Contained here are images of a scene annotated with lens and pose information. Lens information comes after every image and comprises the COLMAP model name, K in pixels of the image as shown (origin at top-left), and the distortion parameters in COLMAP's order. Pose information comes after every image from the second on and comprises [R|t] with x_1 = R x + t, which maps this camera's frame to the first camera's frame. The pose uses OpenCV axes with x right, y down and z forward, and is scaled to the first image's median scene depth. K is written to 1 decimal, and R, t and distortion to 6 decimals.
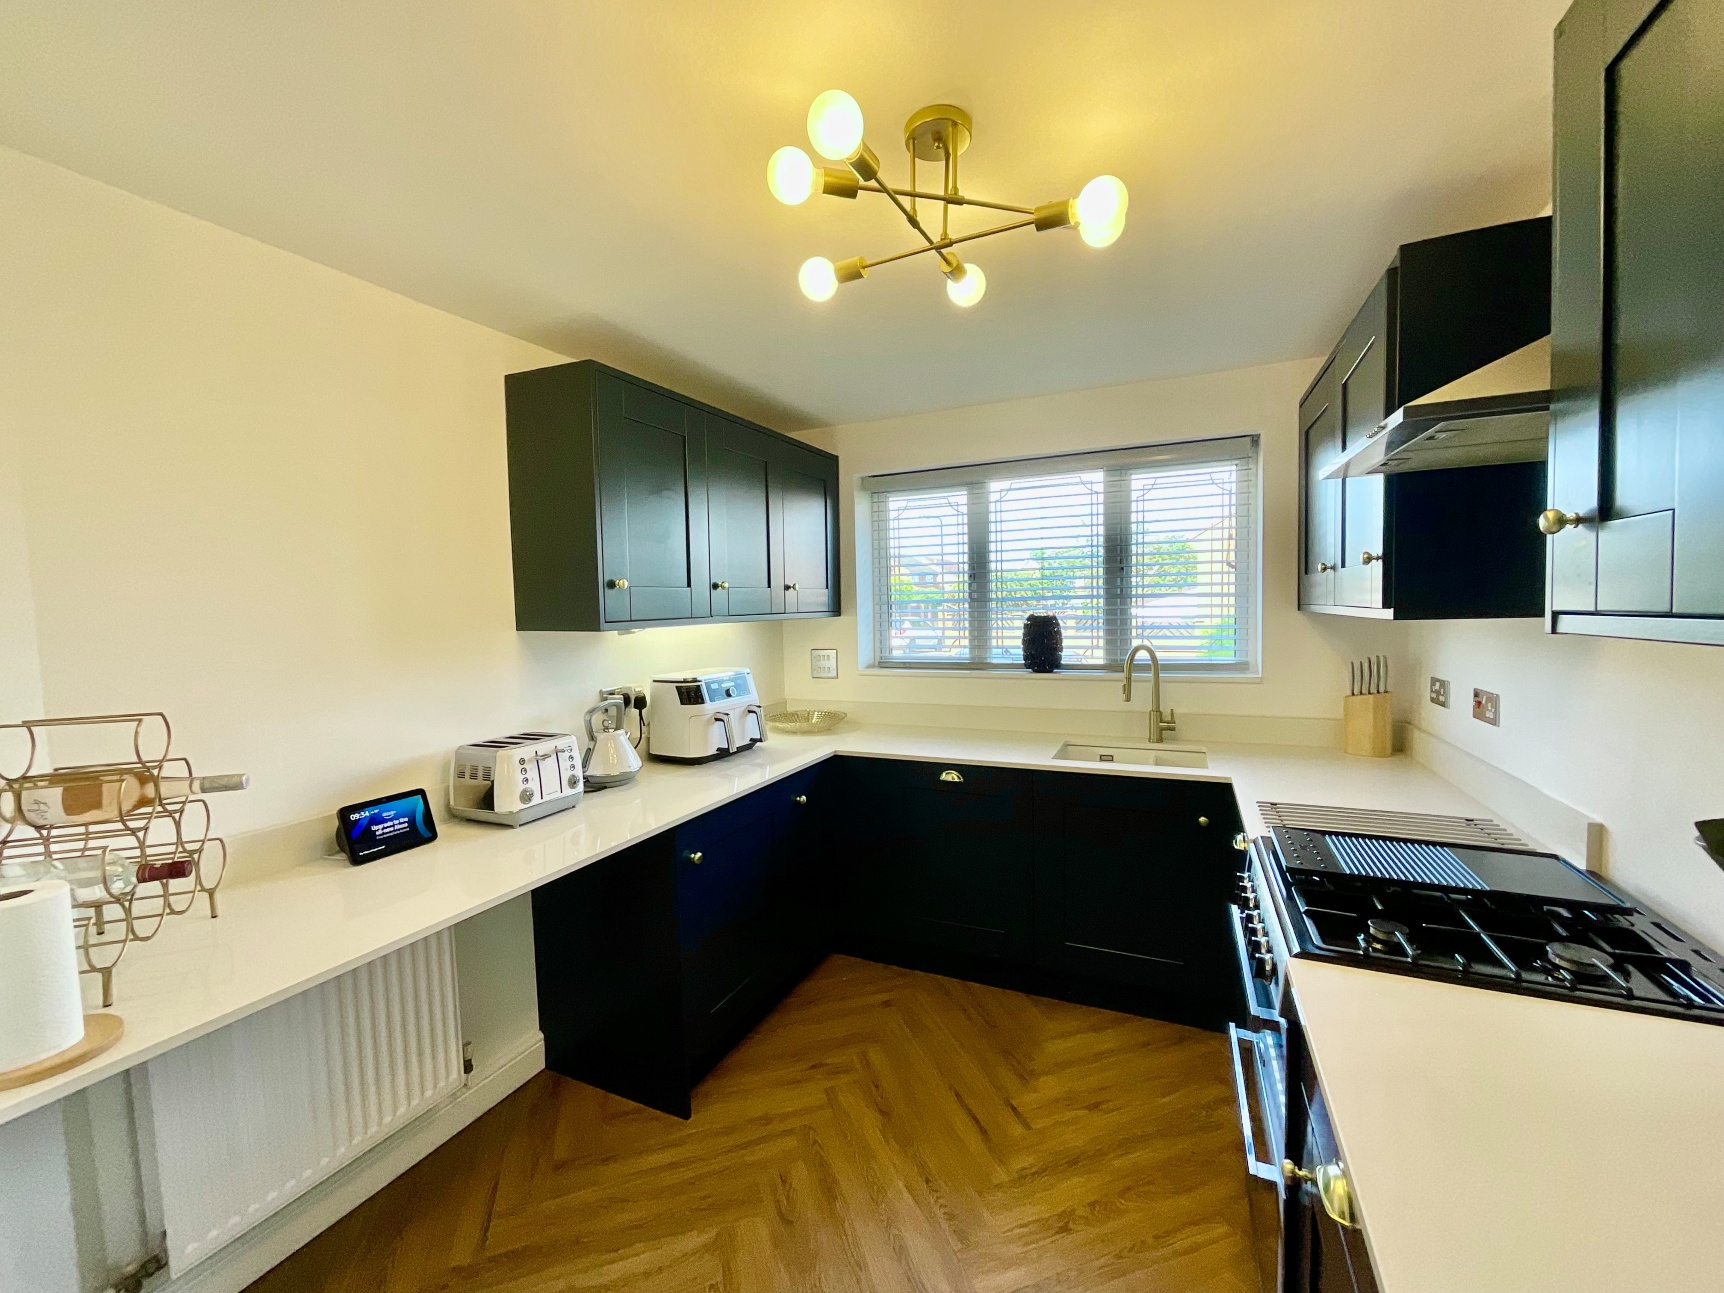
lens RADIAL K [[697.5, 0, 861.5], [0, 697.5, 648.6], [0, 0, 1]] dist [-0.000749, 0.000651]
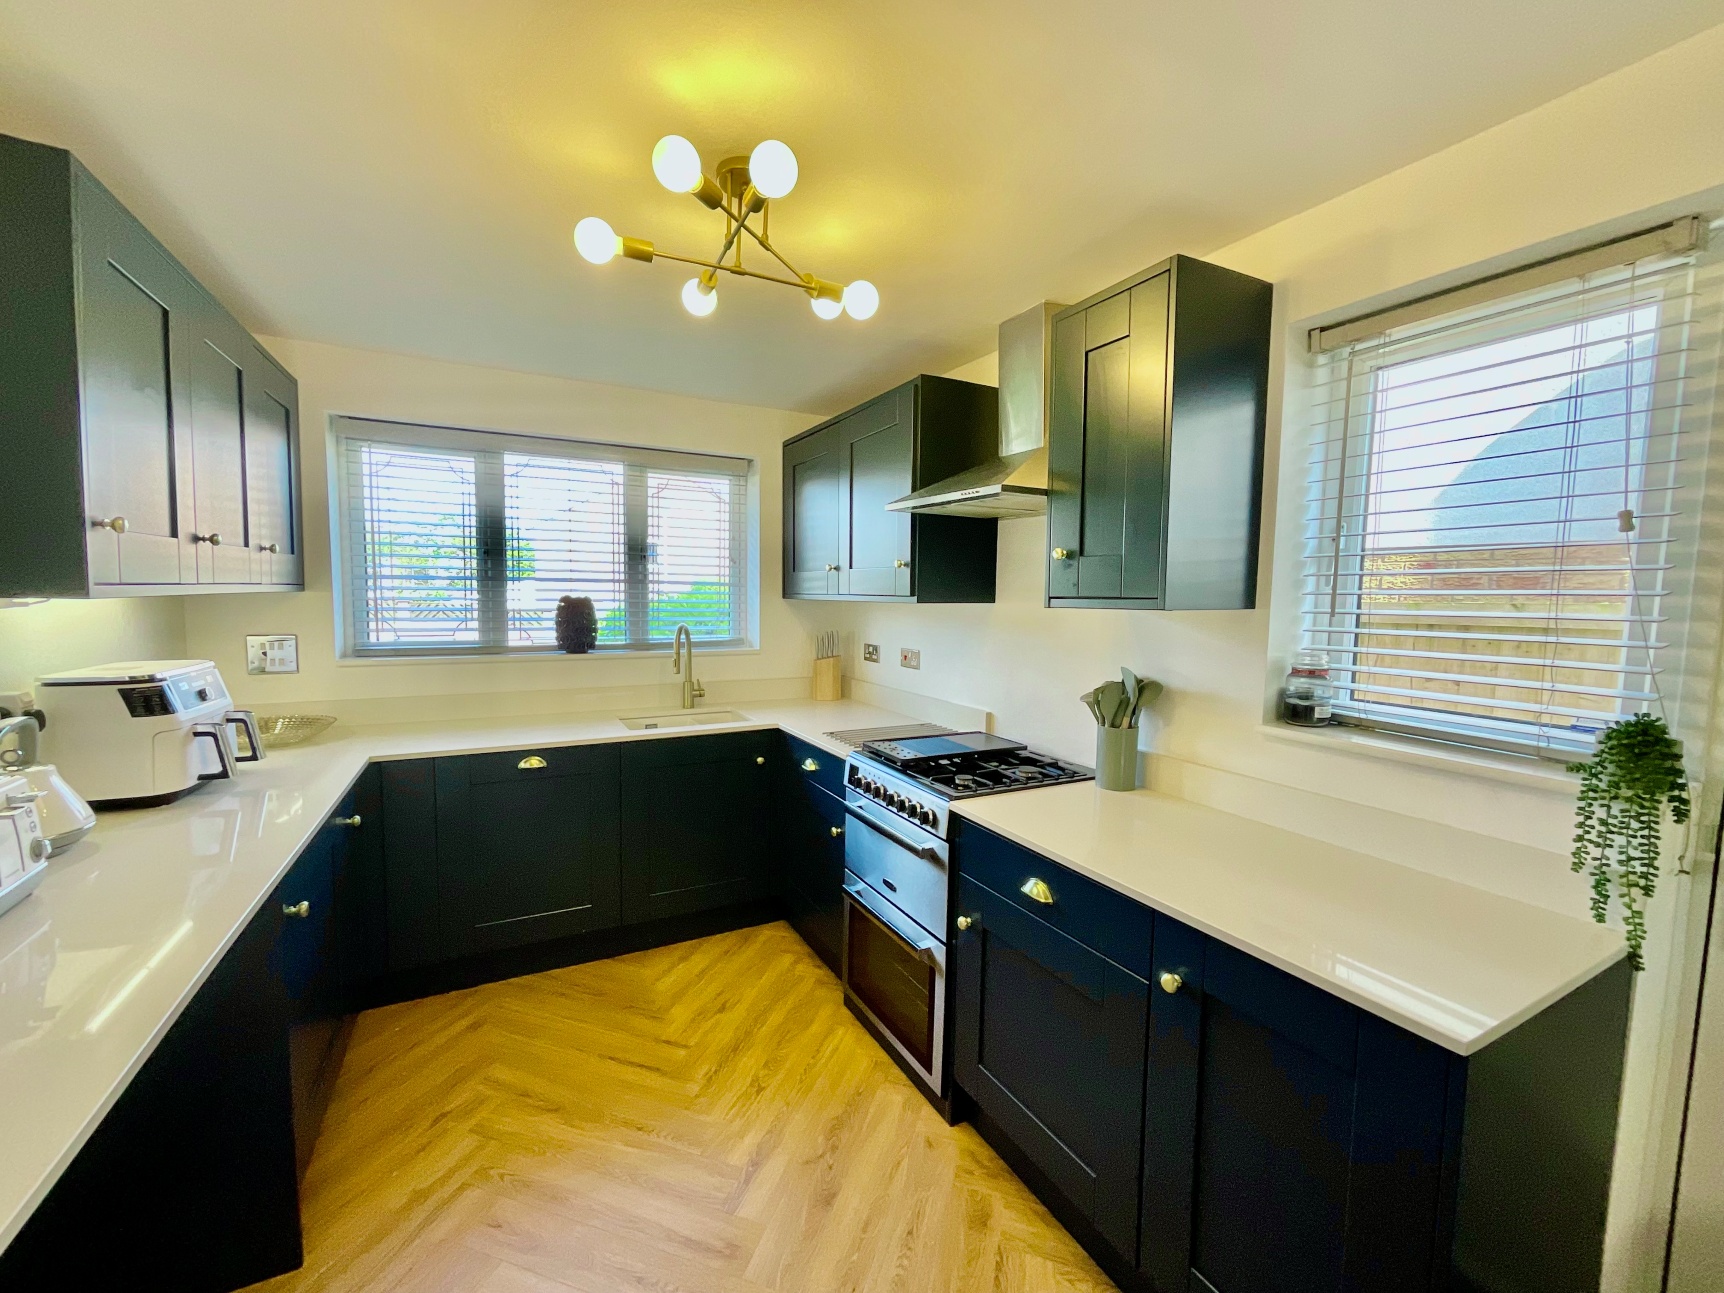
lens RADIAL K [[697.5, 0, 861.5], [0, 697.5, 648.6], [0, 0, 1]] dist [-0.000749, 0.000651]
pose [[0.609160, -0.029428, 0.792501, -0.356515], [0.018779, 0.999566, 0.022682, 0.014441], [-0.792825, 0.001065, 0.609449, 0.063914]]
